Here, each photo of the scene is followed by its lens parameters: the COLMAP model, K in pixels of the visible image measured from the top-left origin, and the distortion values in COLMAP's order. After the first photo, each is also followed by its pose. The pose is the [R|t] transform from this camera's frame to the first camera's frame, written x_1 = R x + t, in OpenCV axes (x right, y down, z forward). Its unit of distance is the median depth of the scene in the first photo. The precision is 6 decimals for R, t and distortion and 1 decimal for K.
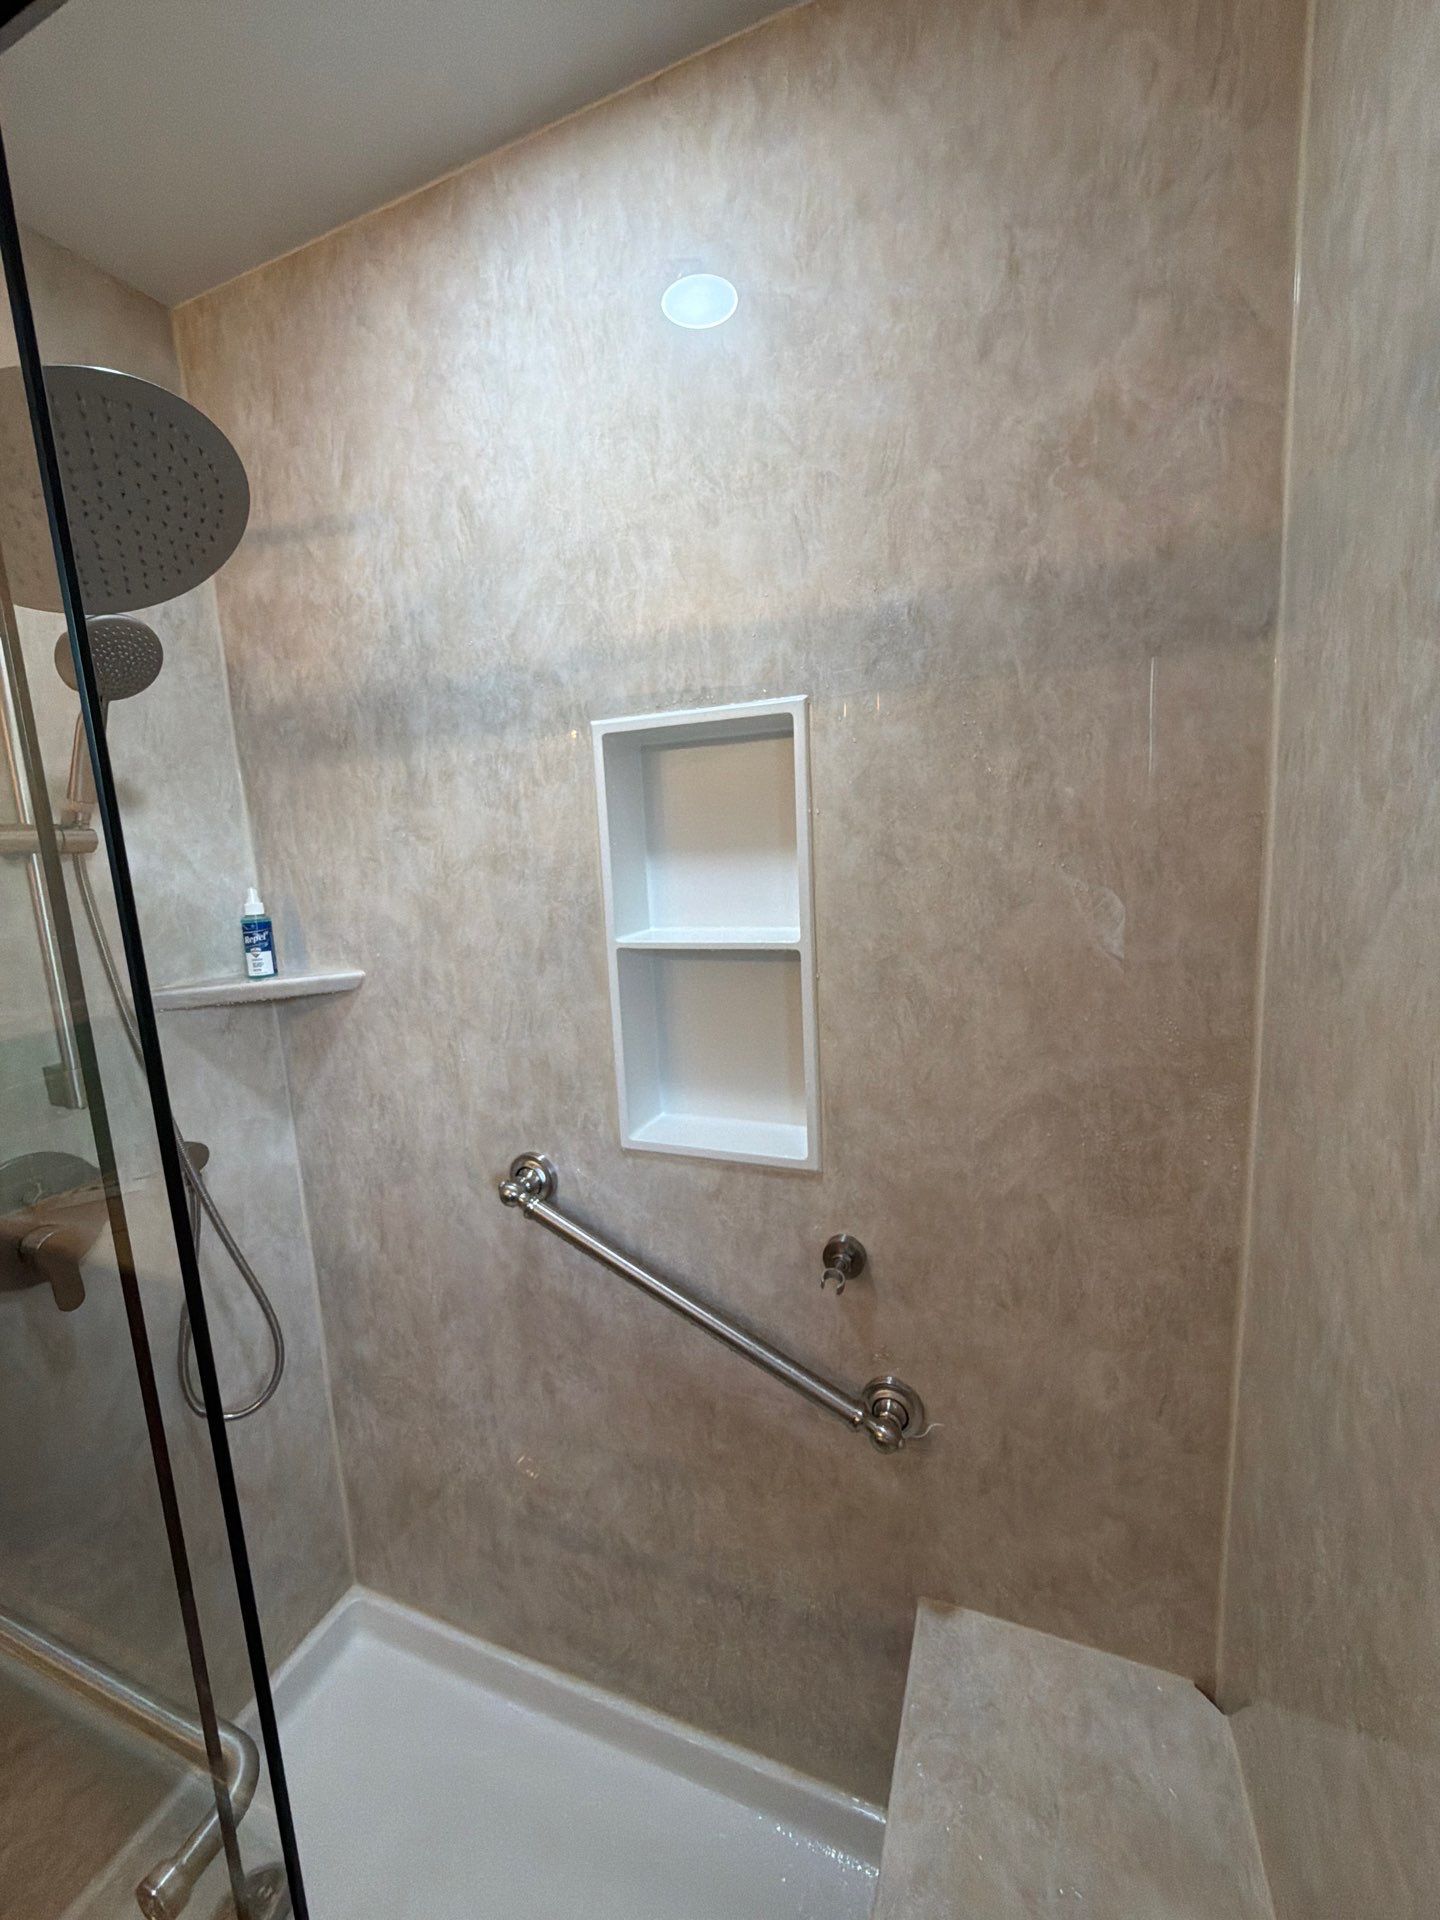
lens RADIAL K [[764.8, 0, 719.9], [0, 764.8, 954.8], [0, 0, 1]] dist [0.000209, -0.000044]
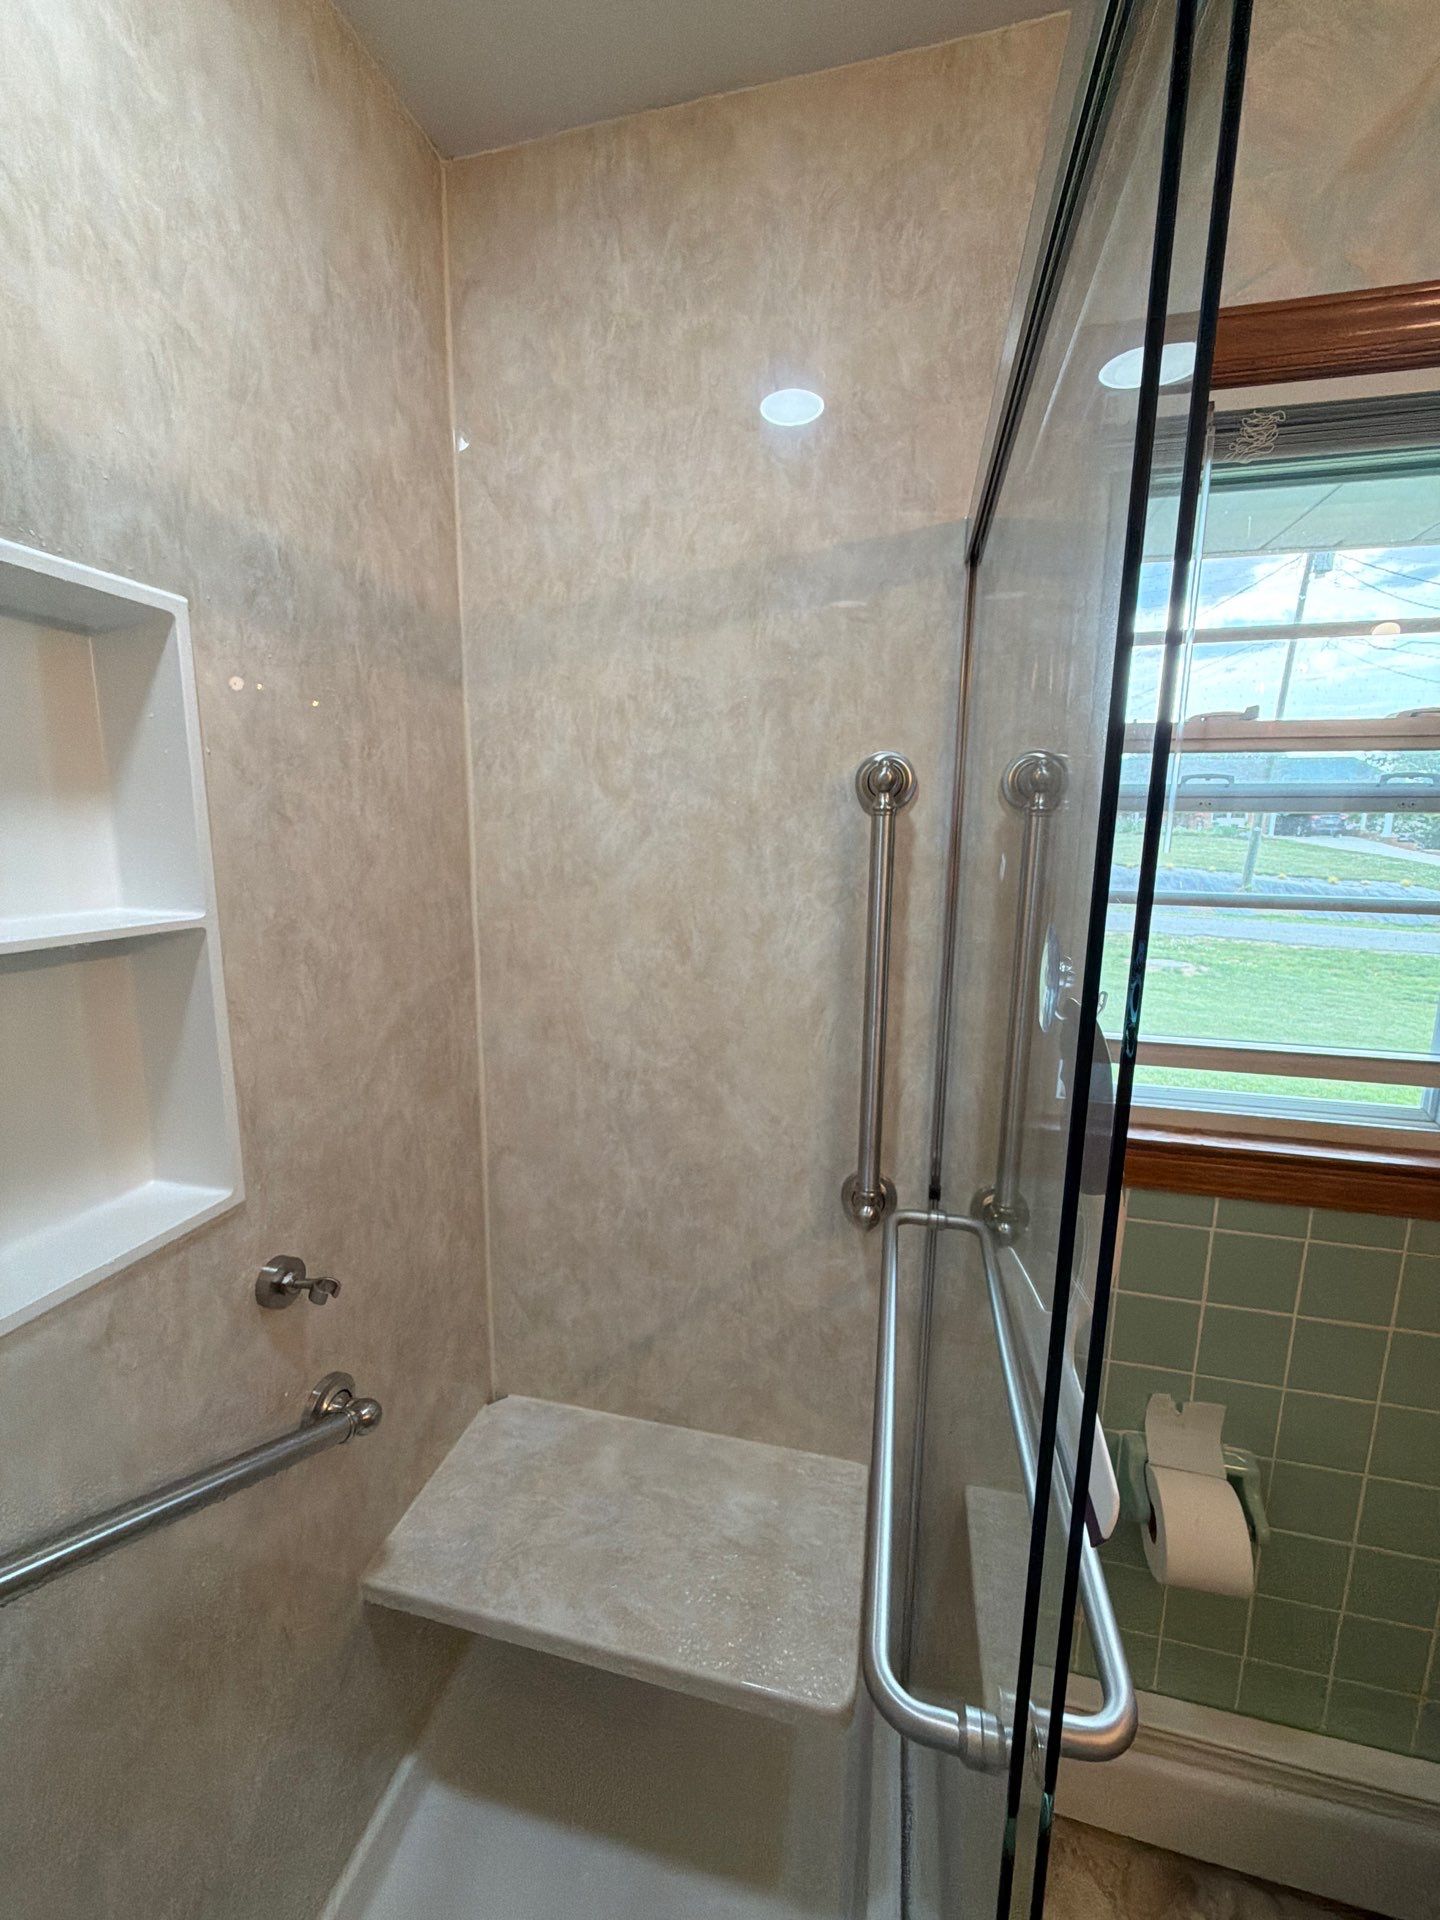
lens RADIAL K [[764.8, 0, 723.2], [0, 764.8, 957.7], [0, 0, 1]] dist [0.000209, -0.000044]
pose [[-0.153520, -0.113507, 0.981605, -0.722483], [0.145668, 0.979928, 0.136095, -0.004925], [-0.977350, 0.163881, -0.133904, 0.580211]]
